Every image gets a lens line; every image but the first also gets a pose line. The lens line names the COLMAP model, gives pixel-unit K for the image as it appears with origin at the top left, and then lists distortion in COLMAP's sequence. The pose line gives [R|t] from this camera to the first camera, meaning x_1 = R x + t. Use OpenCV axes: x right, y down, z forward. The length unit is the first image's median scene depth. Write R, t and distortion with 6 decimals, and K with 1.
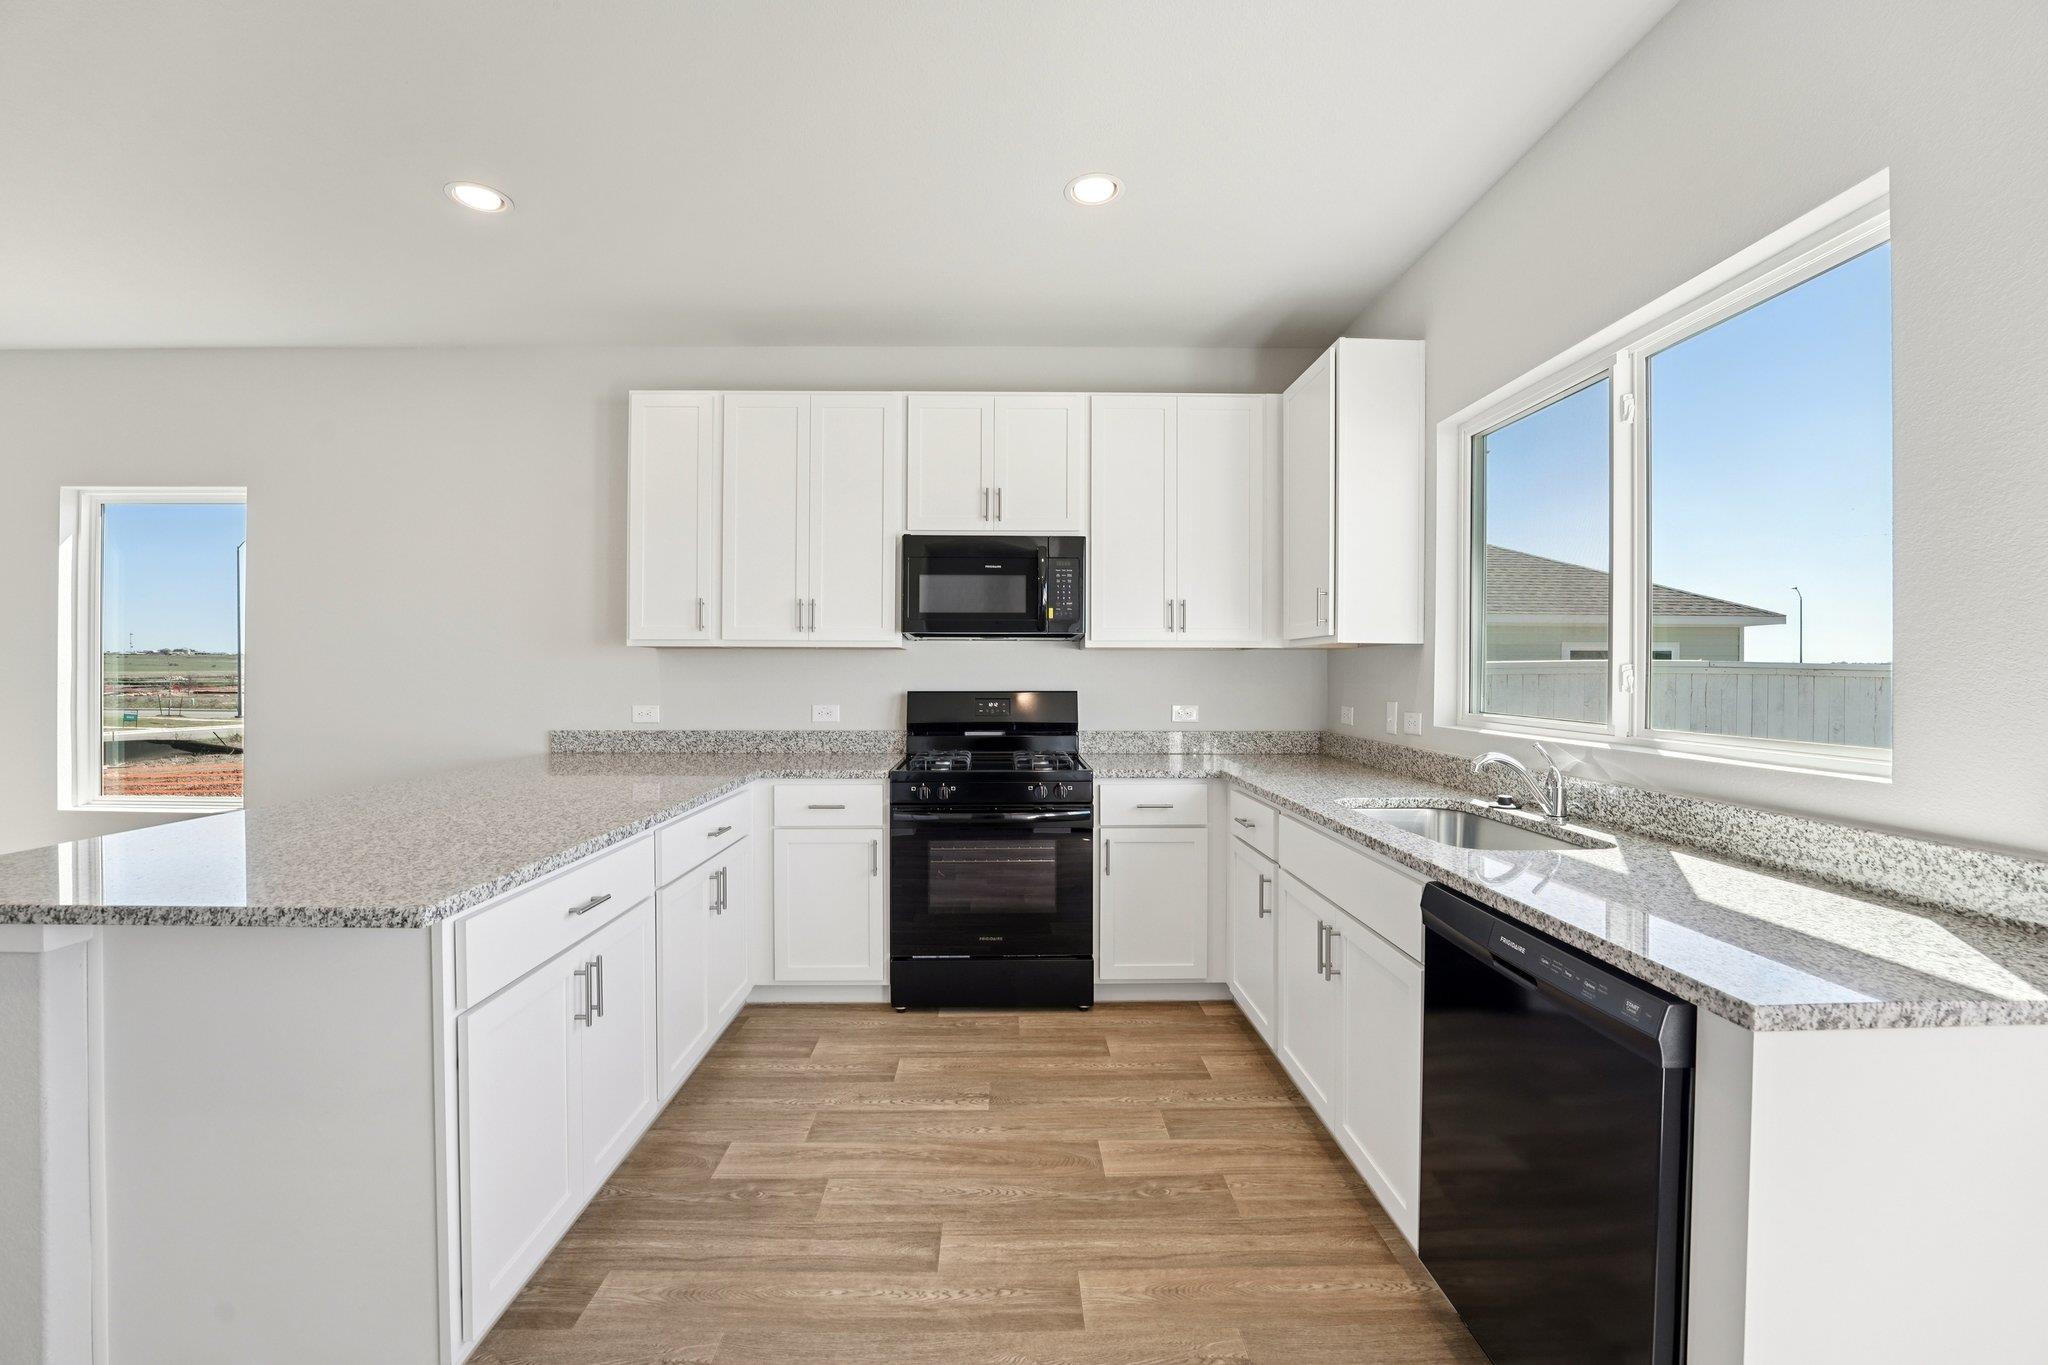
lens RADIAL K [[838.3, 0, 1017.0], [0, 838.3, 678.7], [0, 0, 1]] dist [-0.019833, -0.000284]
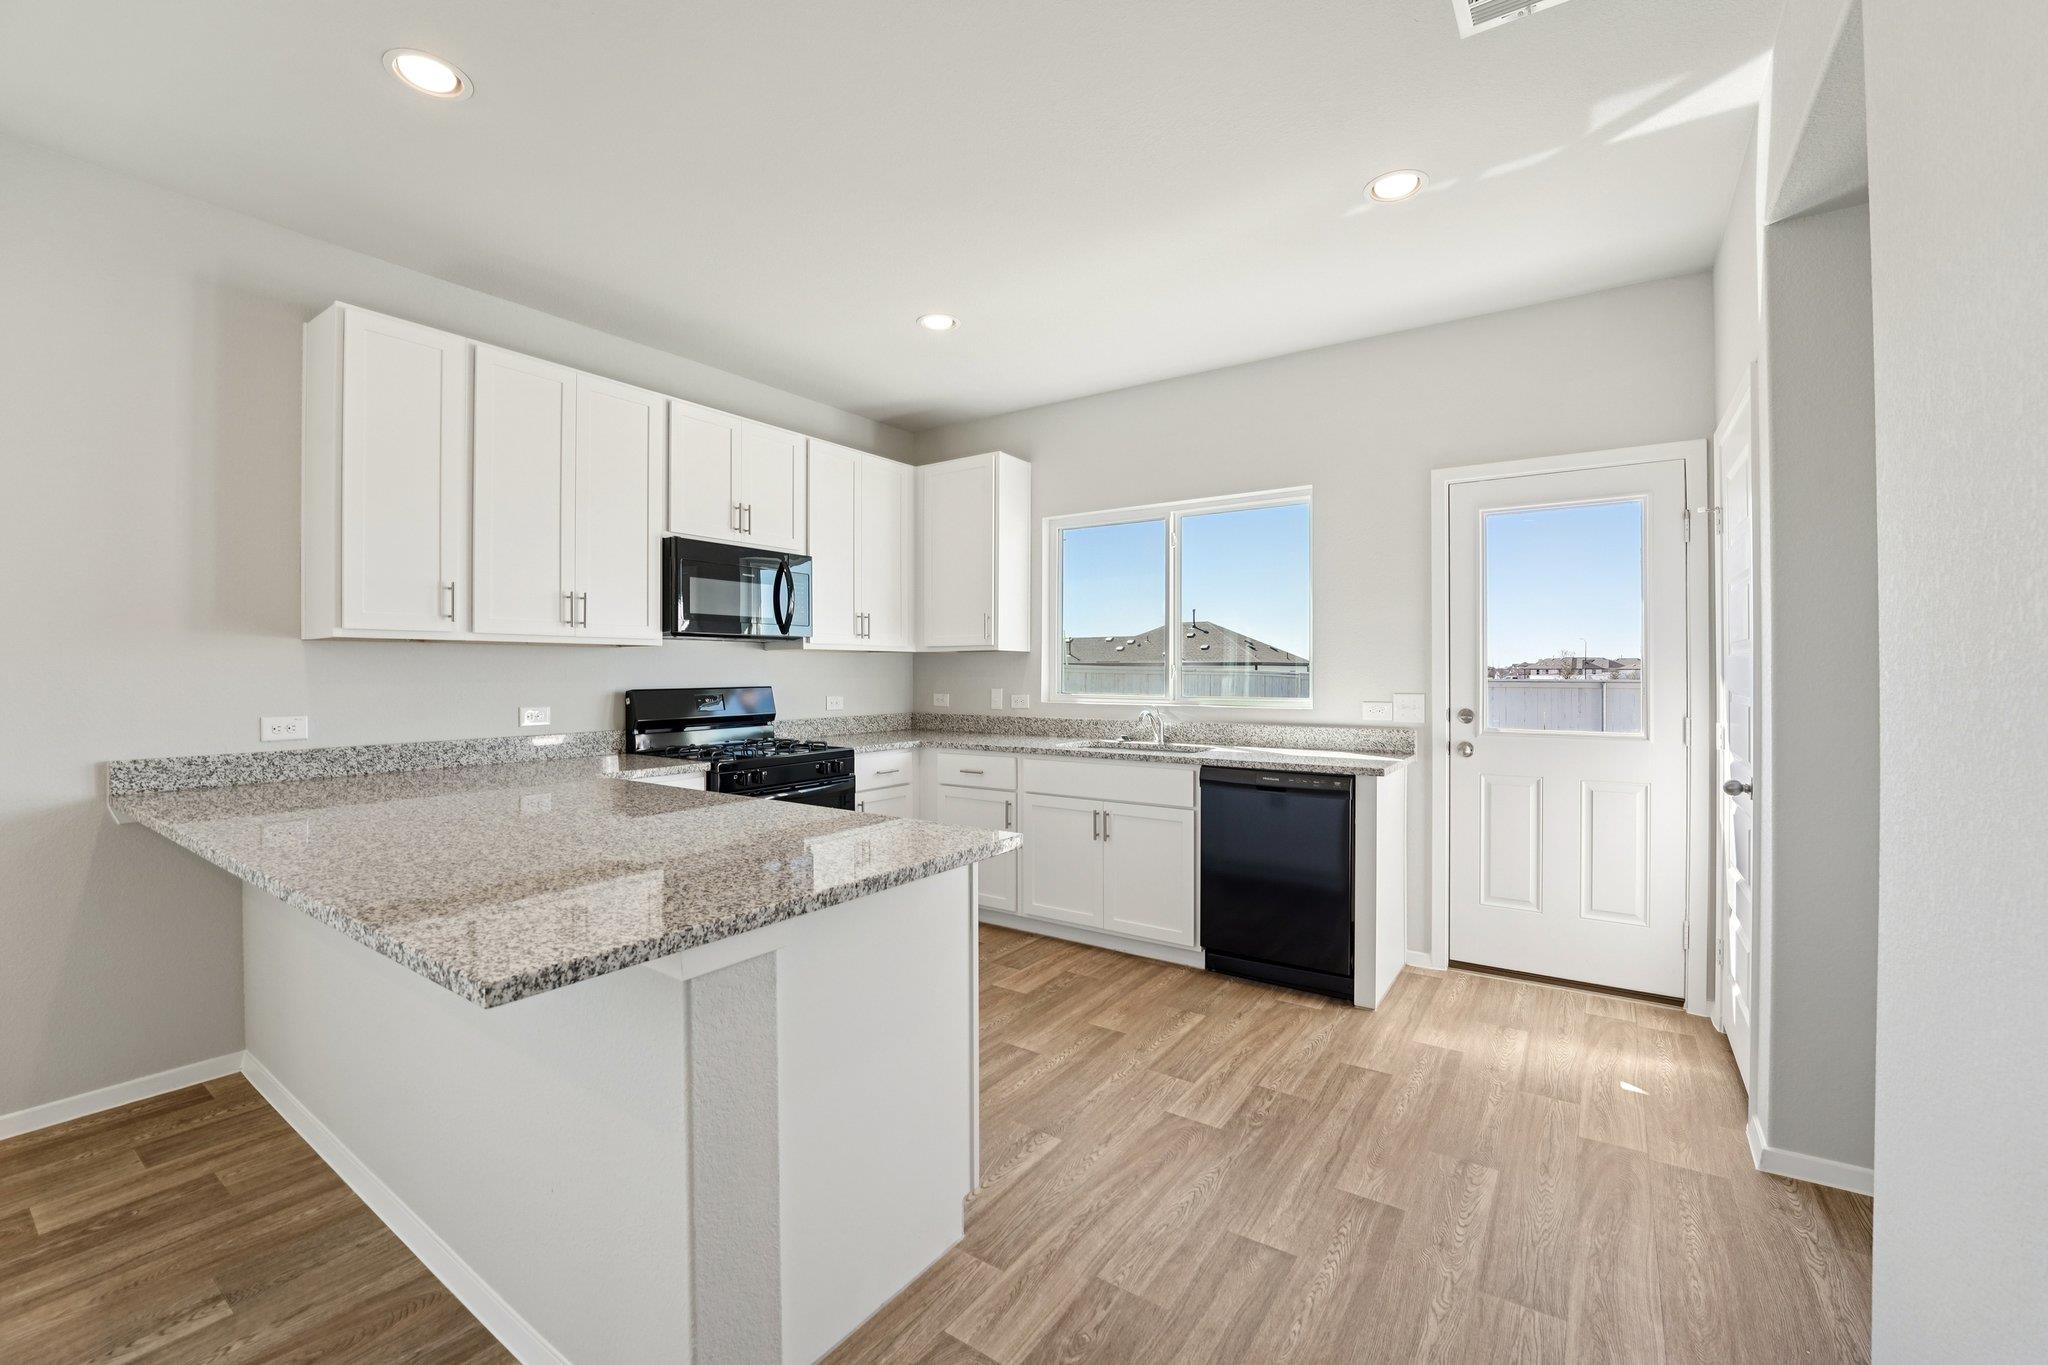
lens RADIAL K [[838.3, 0, 1017.0], [0, 838.3, 678.7], [0, 0, 1]] dist [-0.019833, -0.000284]
pose [[0.588626, -0.010755, 0.808334, -0.883501], [0.008232, 0.999939, 0.007310, -0.001853], [-0.808364, 0.002352, 0.588679, 0.069824]]
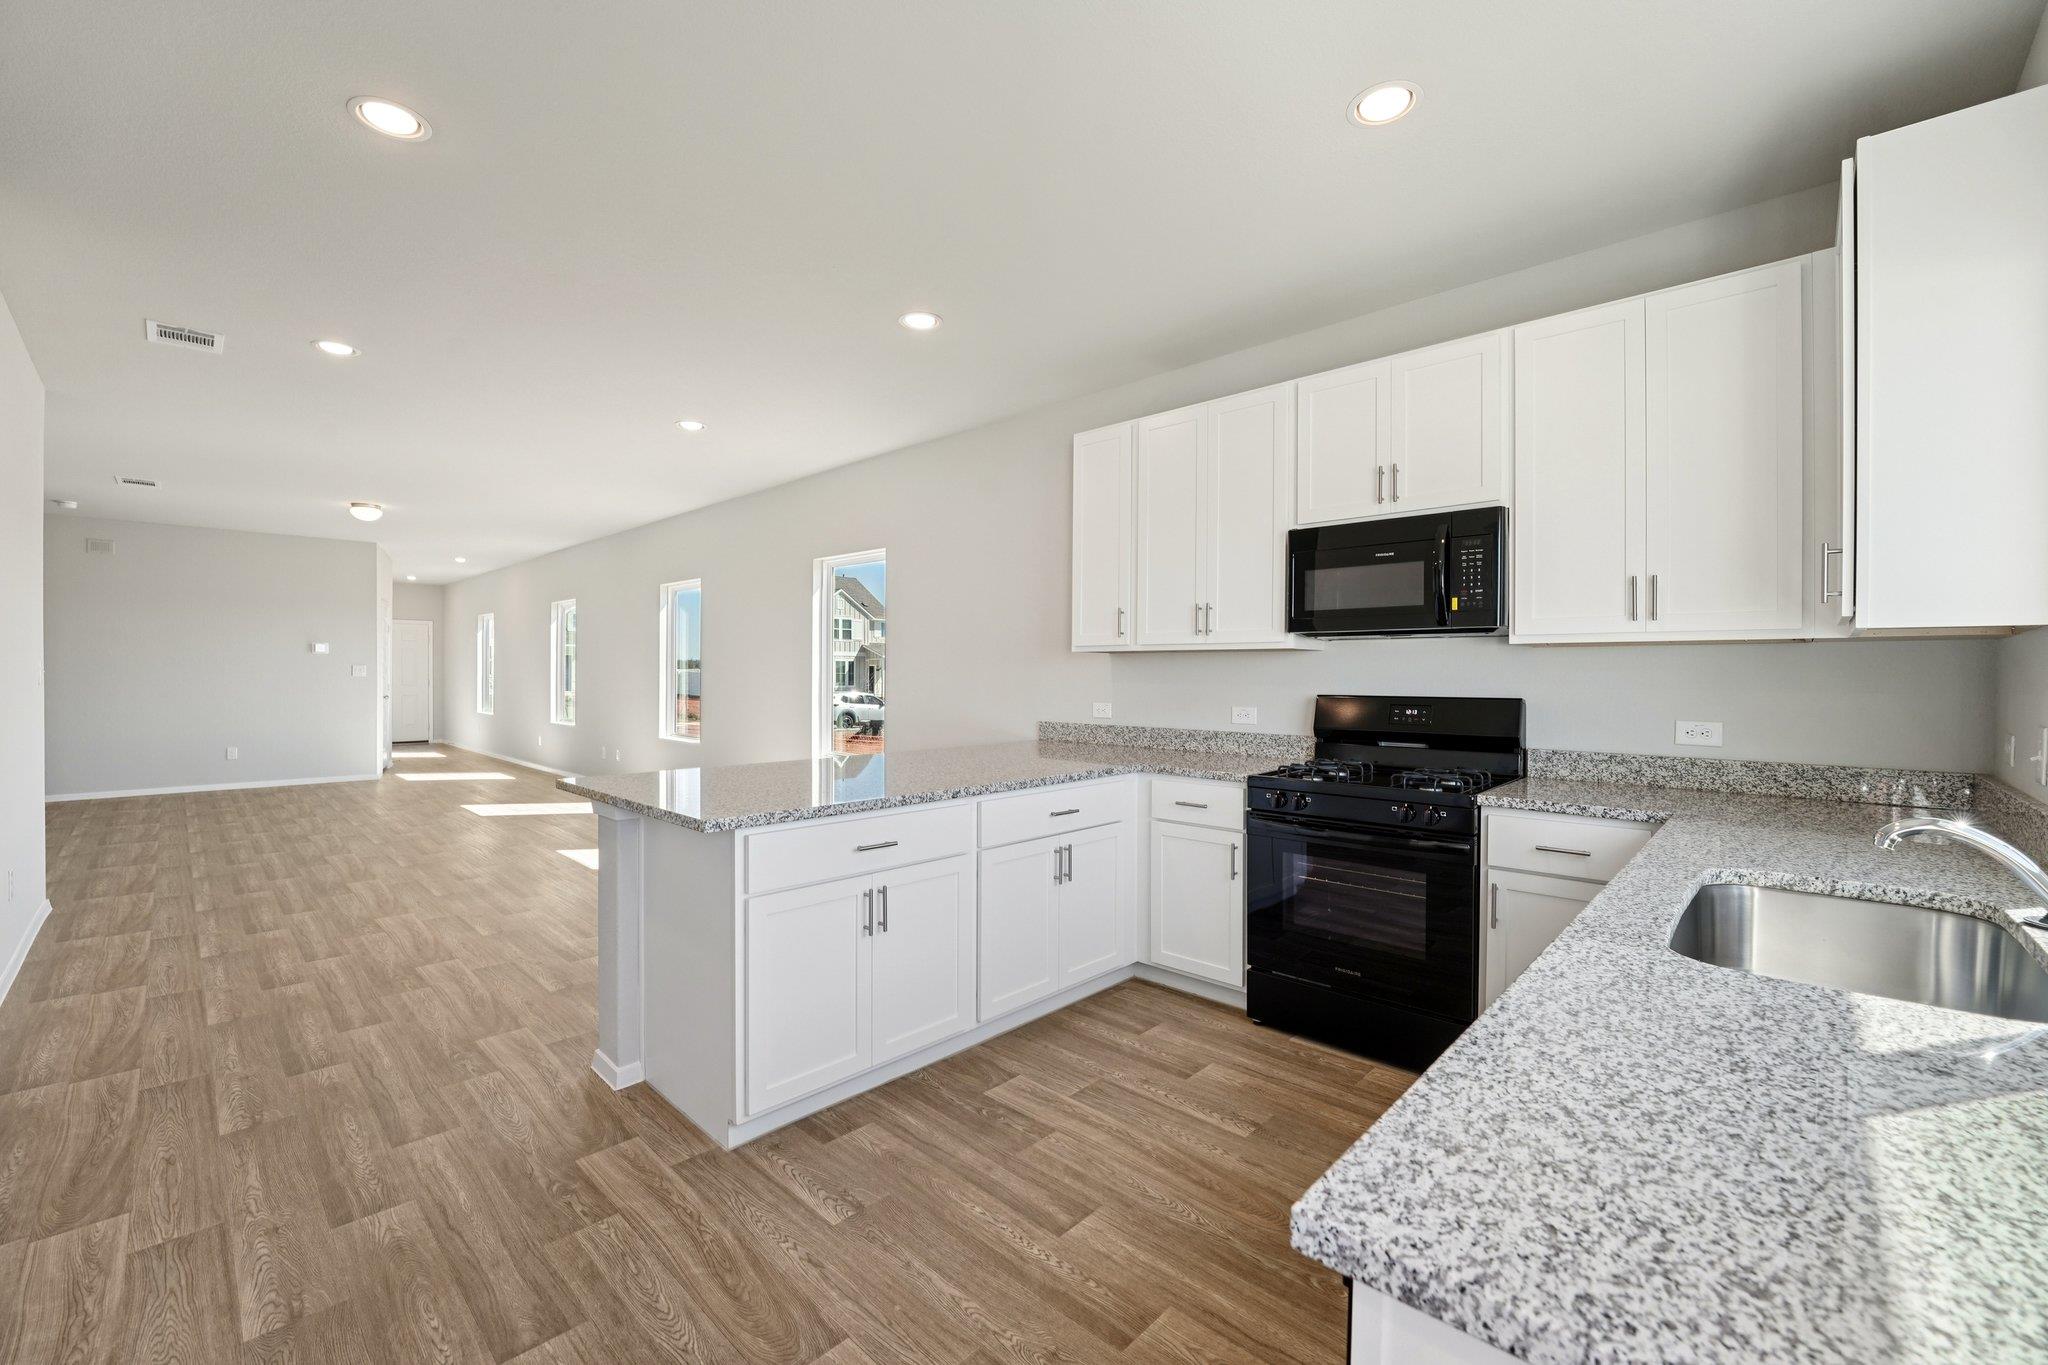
lens RADIAL K [[837.2, 0, 1020.1], [0, 837.2, 685.0], [0, 0, 1]] dist [-0.022323, 0.000040]
pose [[0.711899, 0.010562, -0.702202, 0.387167], [-0.007556, 0.999944, 0.007380, -0.000490], [0.702241, 0.000052, 0.711939, 0.133141]]
